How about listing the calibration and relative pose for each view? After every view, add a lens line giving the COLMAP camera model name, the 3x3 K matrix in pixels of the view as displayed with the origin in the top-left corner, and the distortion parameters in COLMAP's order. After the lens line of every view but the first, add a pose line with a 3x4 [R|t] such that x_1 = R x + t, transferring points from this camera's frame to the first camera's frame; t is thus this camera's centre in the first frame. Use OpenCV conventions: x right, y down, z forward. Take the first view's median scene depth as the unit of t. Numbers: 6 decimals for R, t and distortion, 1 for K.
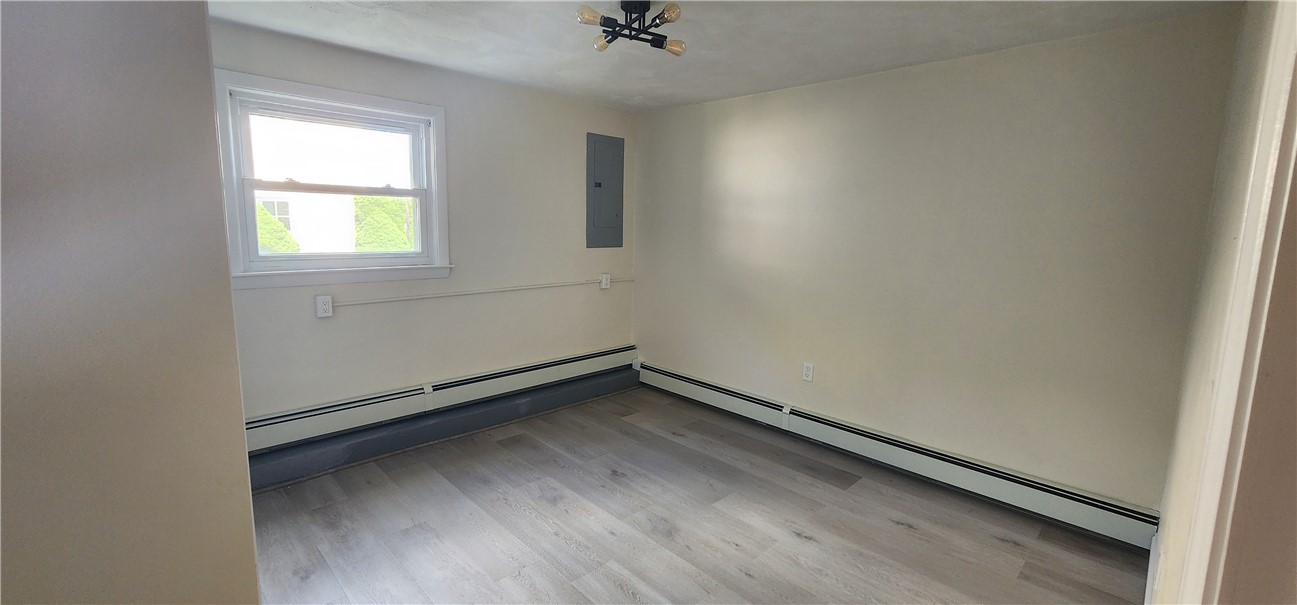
lens RADIAL K [[530.4, 0, 646.5], [0, 530.4, 296.5], [0, 0, 1]] dist [-0.001315, -0.000004]
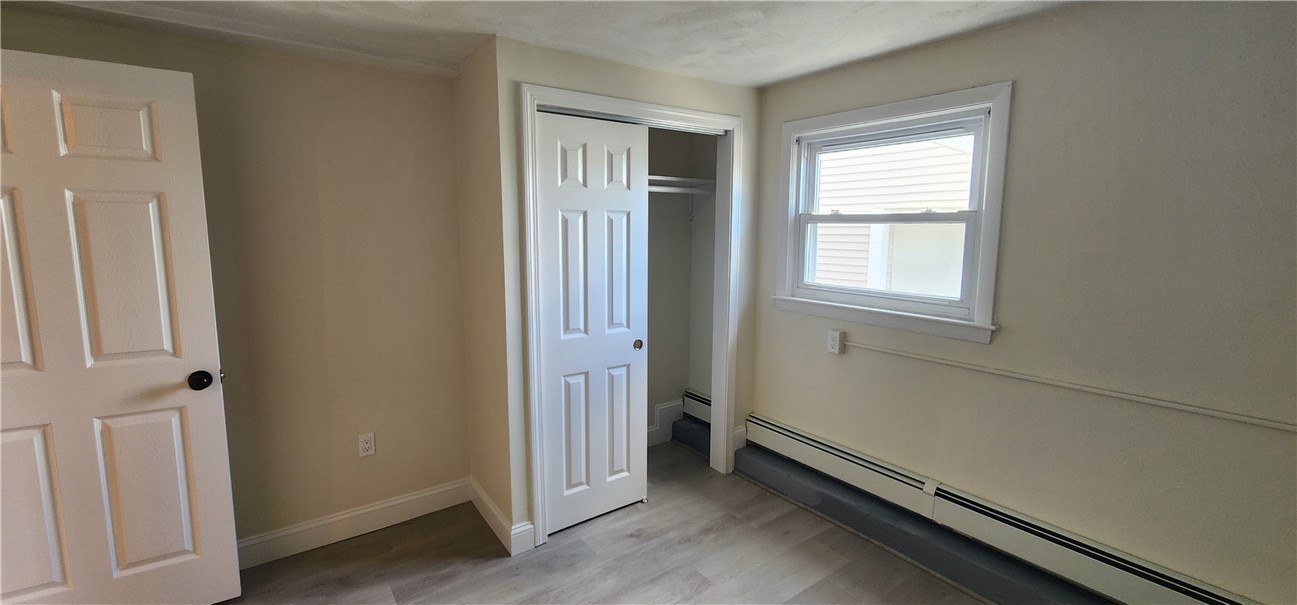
lens RADIAL K [[530.4, 0, 646.3], [0, 530.4, 299.5], [0, 0, 1]] dist [-0.001315, -0.000004]
pose [[-0.138965, 0.117271, -0.983329, 0.342825], [-0.143227, 0.980143, 0.137133, -0.129620], [0.979885, 0.159896, -0.119409, 0.715508]]
